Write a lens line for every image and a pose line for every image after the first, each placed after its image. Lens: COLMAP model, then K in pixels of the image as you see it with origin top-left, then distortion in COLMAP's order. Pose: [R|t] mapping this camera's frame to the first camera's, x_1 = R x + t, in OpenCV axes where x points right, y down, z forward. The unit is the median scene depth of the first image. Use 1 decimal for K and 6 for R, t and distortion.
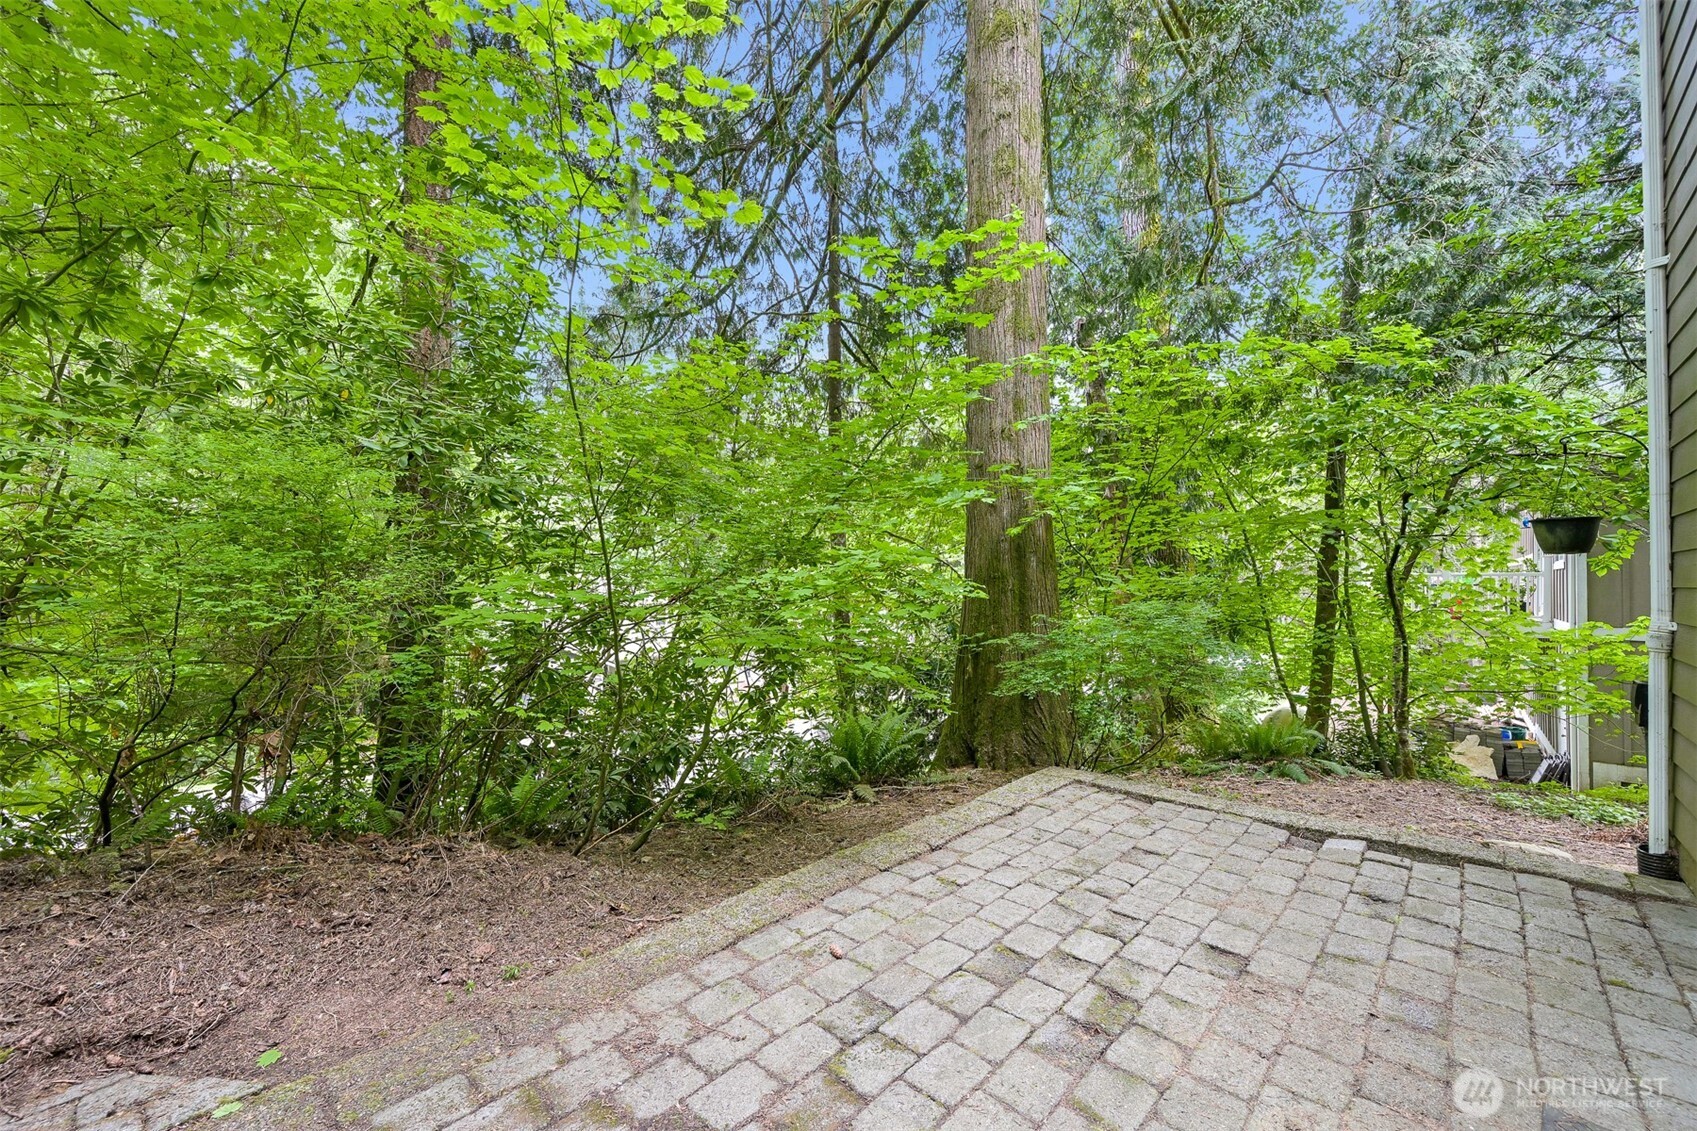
lens RADIAL K [[672.1, 0, 849.4], [0, 672.1, 569.9], [0, 0, 1]] dist [-0.001779, 0.000116]
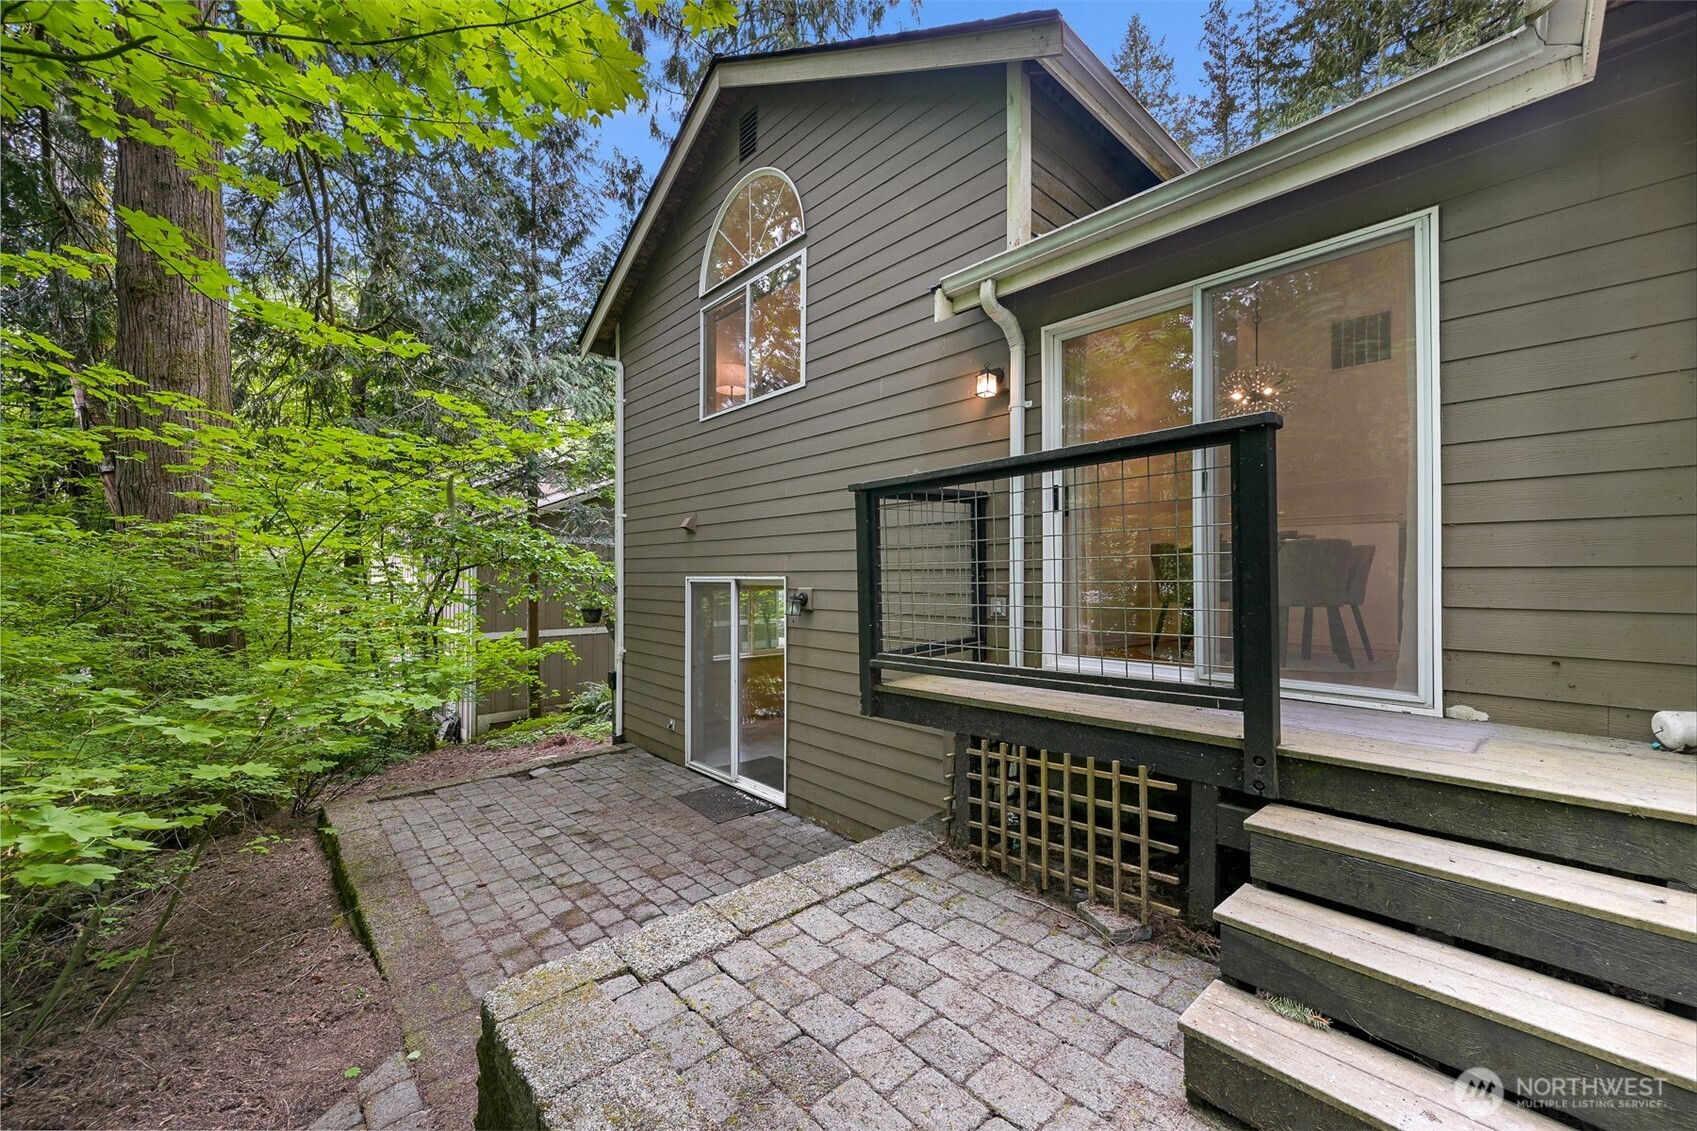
lens RADIAL K [[672.1, 0, 850.4], [0, 672.1, 567.3], [0, 0, 1]] dist [-0.001779, 0.000116]
pose [[0.082879, 0.001662, 0.996558, -1.401469], [-0.007652, 0.999970, -0.001031, -0.254748], [-0.996530, -0.007540, 0.082889, -0.143217]]
